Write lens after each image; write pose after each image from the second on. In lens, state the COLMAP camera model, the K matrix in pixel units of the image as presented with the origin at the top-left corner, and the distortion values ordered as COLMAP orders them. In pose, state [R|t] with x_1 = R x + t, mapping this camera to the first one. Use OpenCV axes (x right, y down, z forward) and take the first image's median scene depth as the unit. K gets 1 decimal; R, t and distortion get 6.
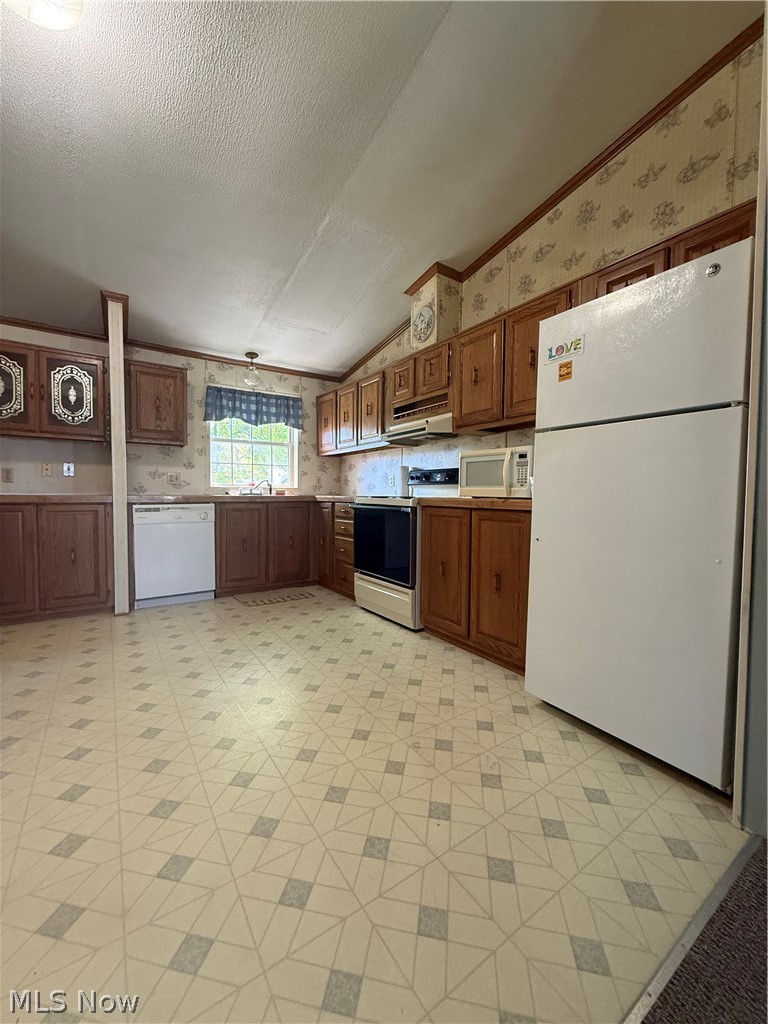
lens RADIAL K [[407.5, 0, 384.4], [0, 407.5, 509.3], [0, 0, 1]] dist [-0.001099, -0.000196]
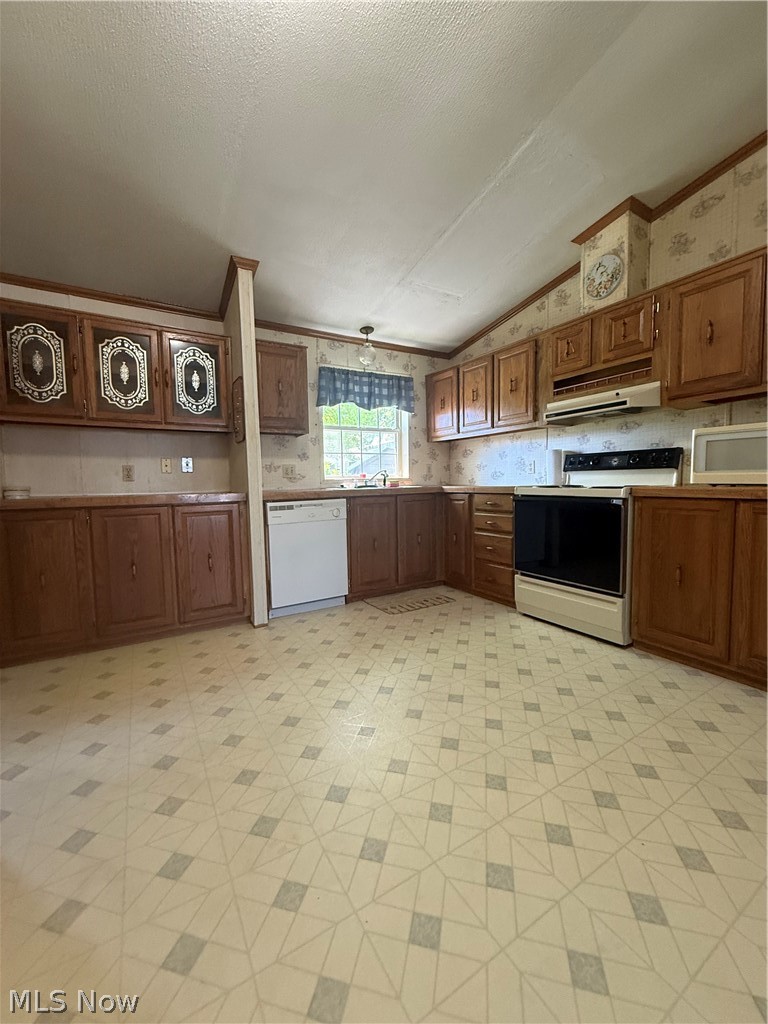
lens RADIAL K [[407.5, 0, 384.1], [0, 407.5, 509.3], [0, 0, 1]] dist [-0.001099, -0.000196]
pose [[0.997921, -0.022979, -0.060207, -0.310749], [0.024912, 0.999192, 0.031545, -0.018472], [0.059434, -0.032979, 0.997687, 0.130695]]
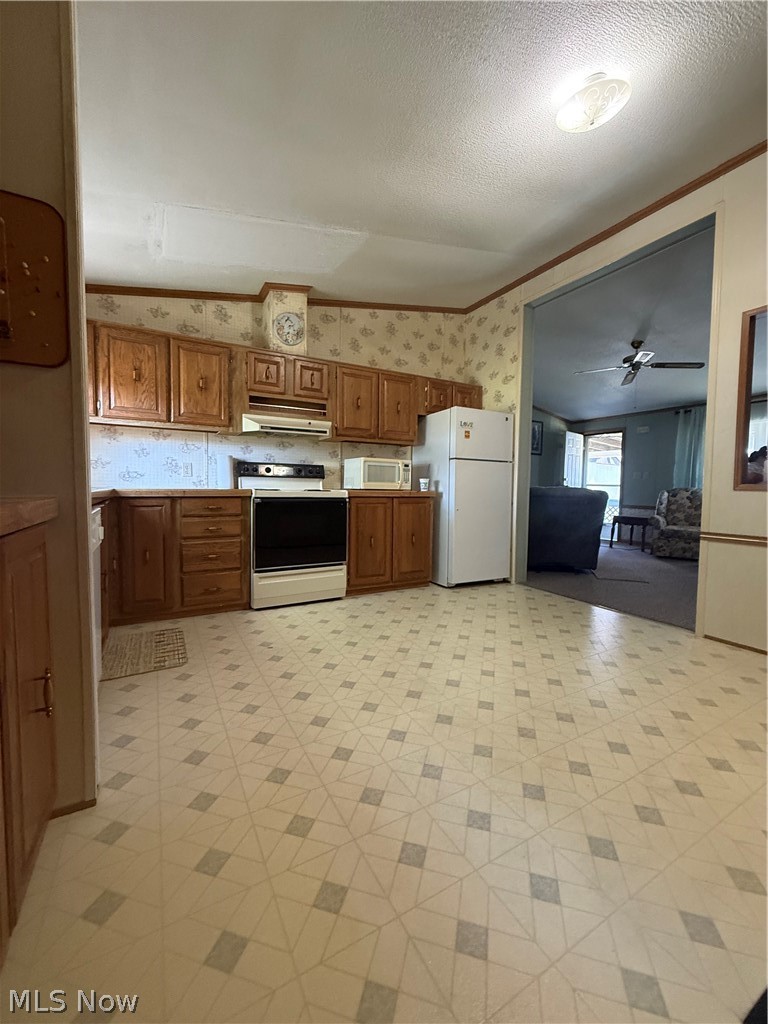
lens RADIAL K [[407.5, 0, 383.2], [0, 407.5, 509.4], [0, 0, 1]] dist [-0.001099, -0.000196]
pose [[0.085393, -0.062470, 0.994387, -0.985786], [0.024318, 0.997866, 0.060600, -0.036760], [-0.996051, 0.019006, 0.086730, 0.668918]]
